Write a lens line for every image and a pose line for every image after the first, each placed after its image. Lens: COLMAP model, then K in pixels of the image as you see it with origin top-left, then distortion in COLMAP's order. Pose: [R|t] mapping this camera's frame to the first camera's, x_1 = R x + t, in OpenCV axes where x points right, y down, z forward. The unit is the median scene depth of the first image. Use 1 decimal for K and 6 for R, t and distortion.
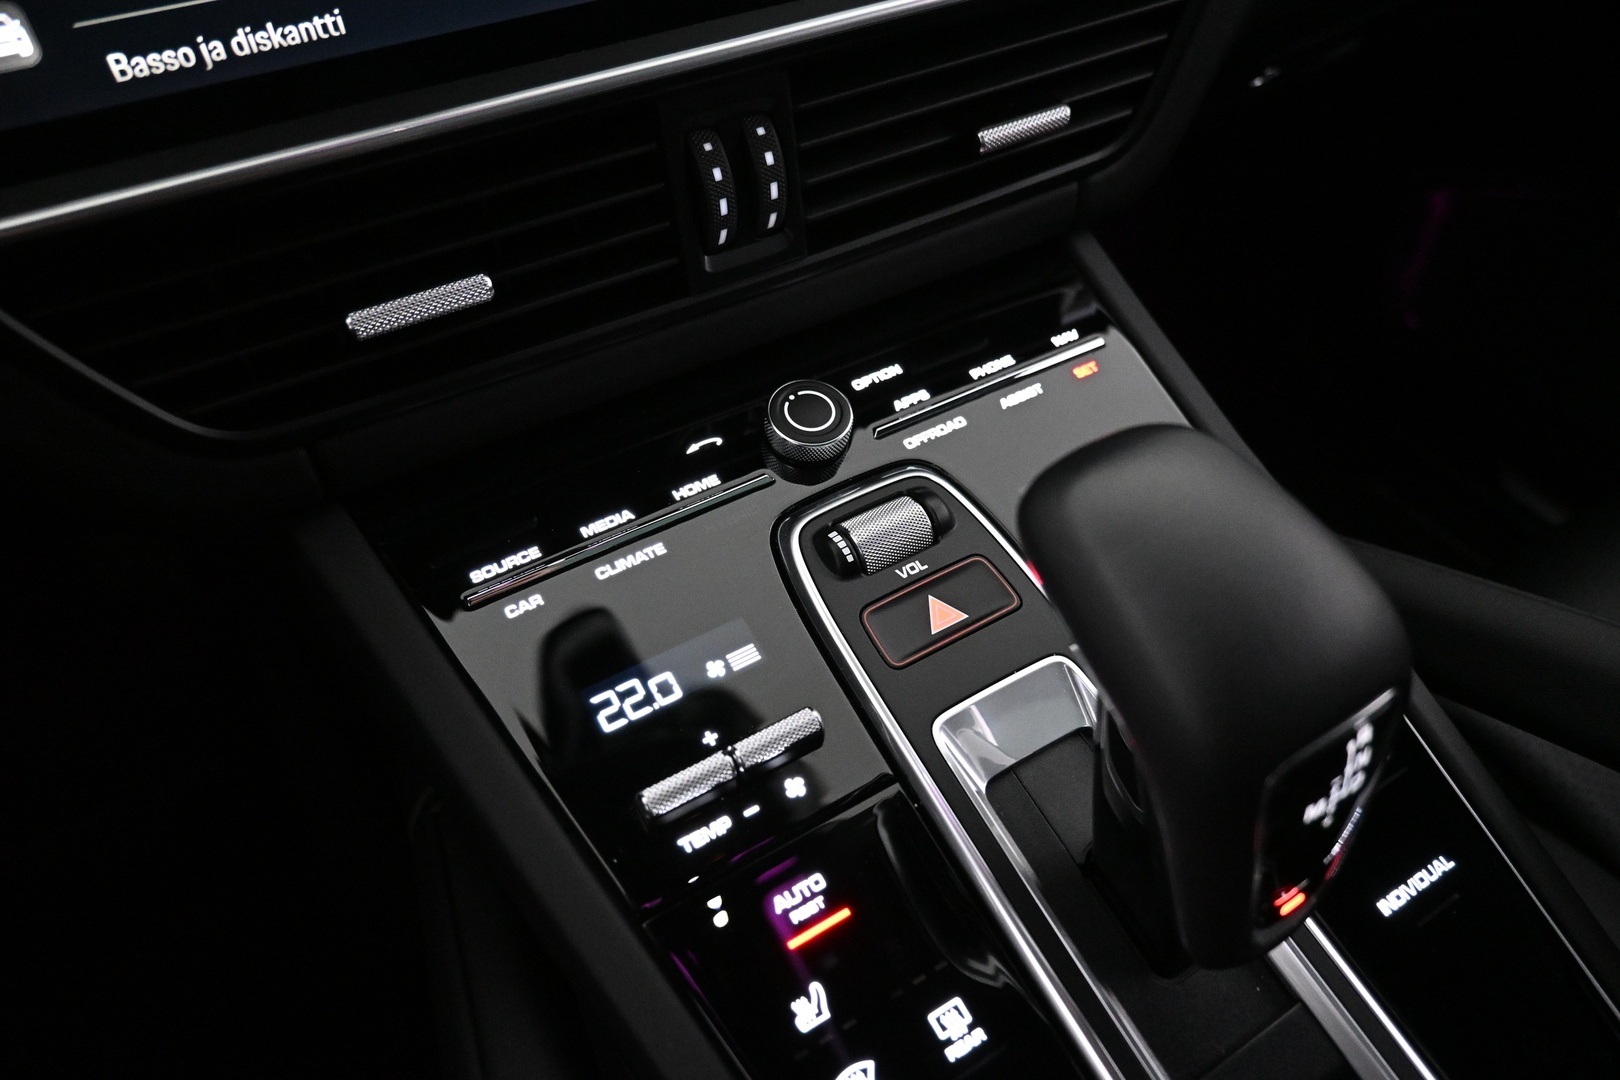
lens RADIAL K [[1103.2, 0, 810.0], [0, 1103.2, 540.0], [0, 0, 1]] dist [-0.001346, -0.000769]
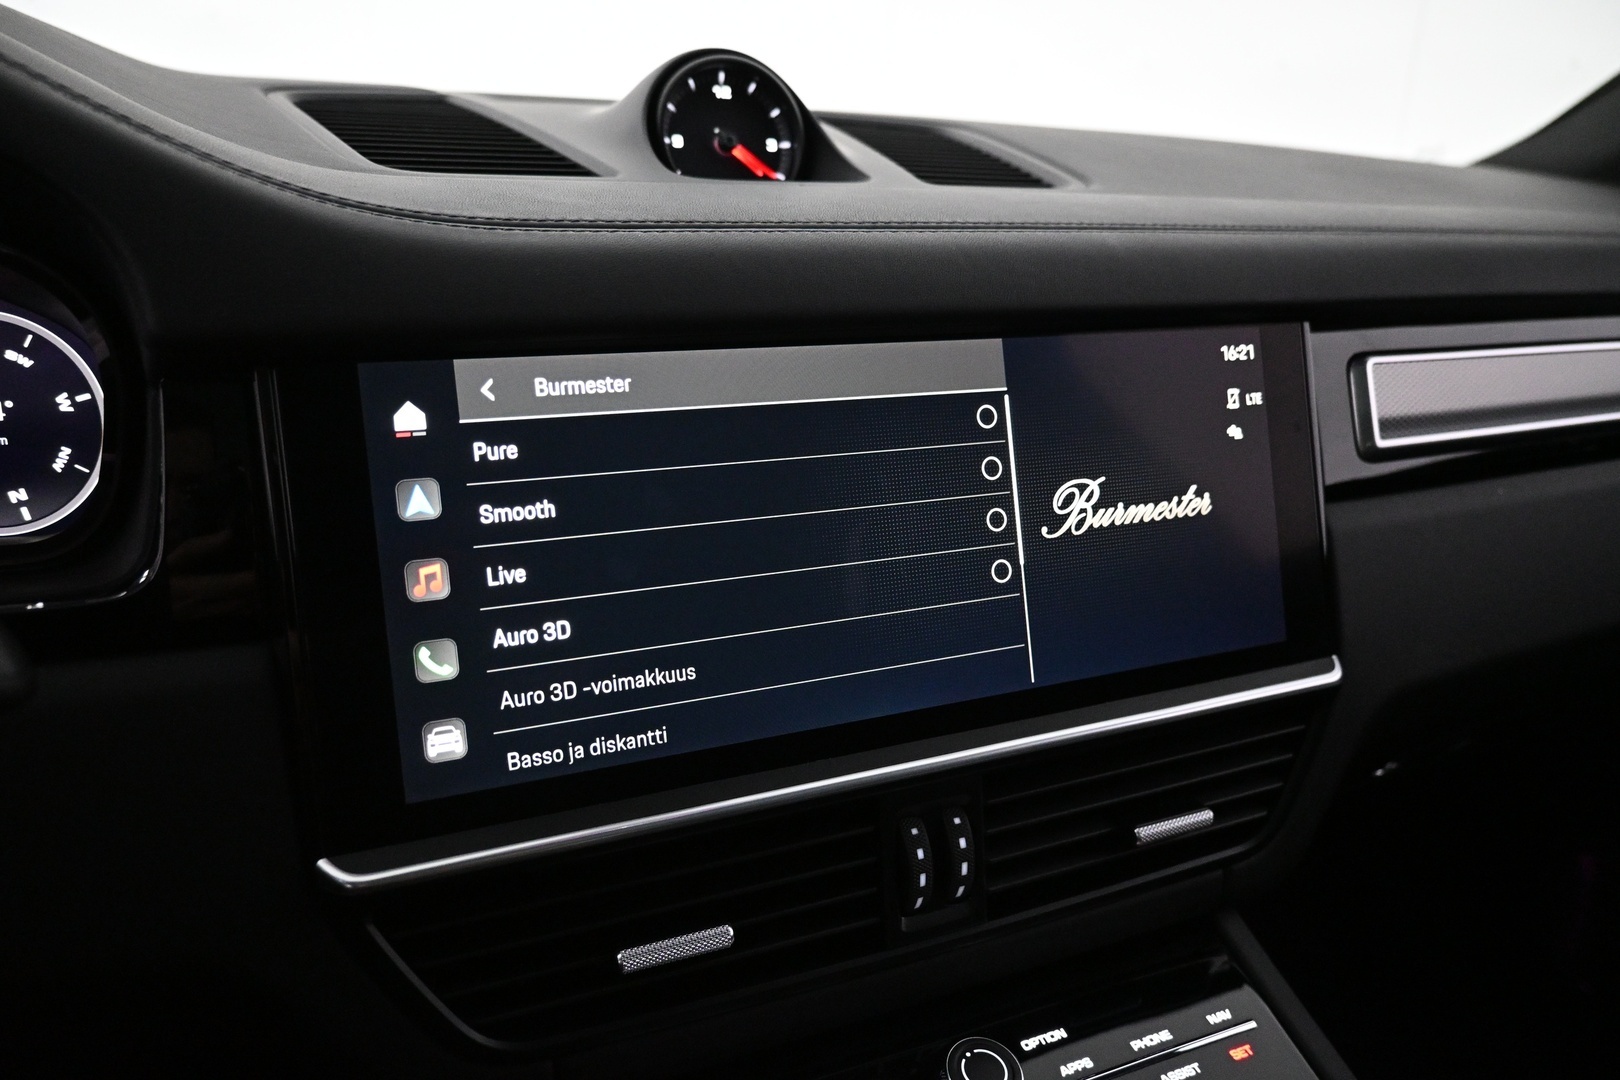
lens RADIAL K [[1103.2, 0, 810.0], [0, 1103.2, 540.0], [0, 0, 1]] dist [-0.001346, -0.000769]
pose [[0.989748, 0.062481, -0.128437, -0.070734], [-0.116318, 0.874453, -0.470958, -0.045395], [0.082886, 0.481069, 0.872756, -0.253519]]
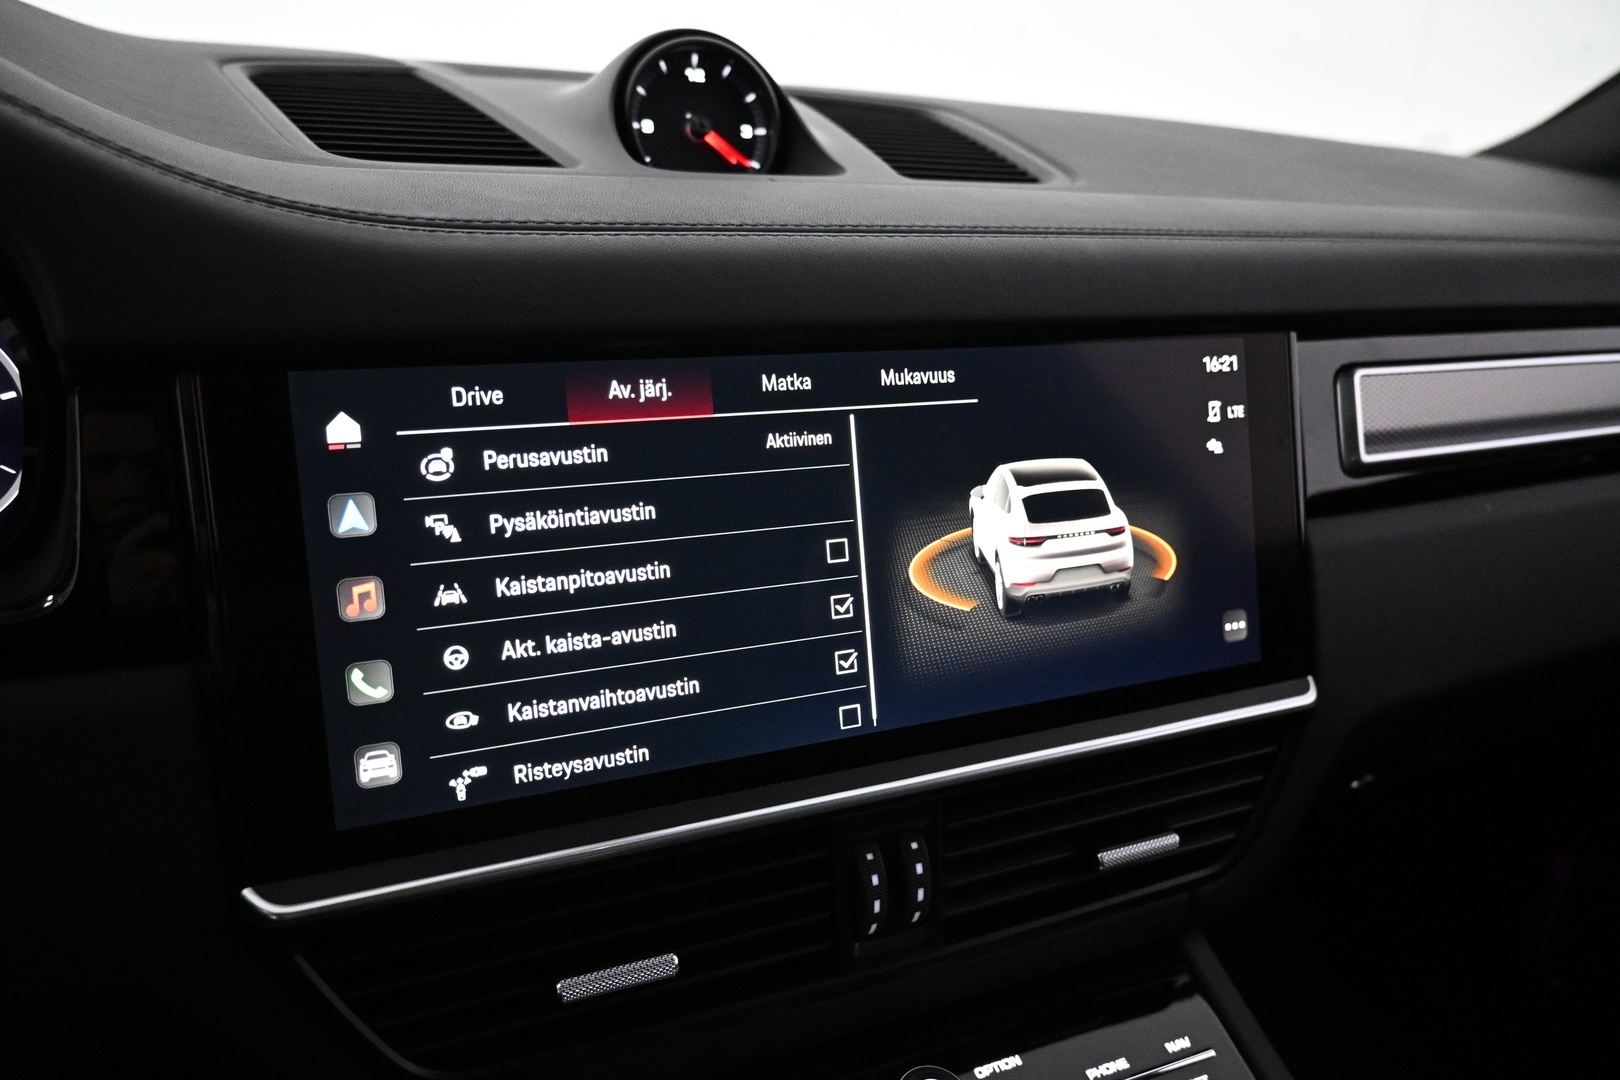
lens RADIAL K [[1103.2, 0, 810.0], [0, 1103.2, 540.0], [0, 0, 1]] dist [-0.001346, -0.000769]
pose [[0.988618, 0.087031, -0.122721, -0.039565], [-0.133025, 0.886702, -0.442791, -0.121403], [0.070280, 0.454076, 0.888187, -0.238550]]
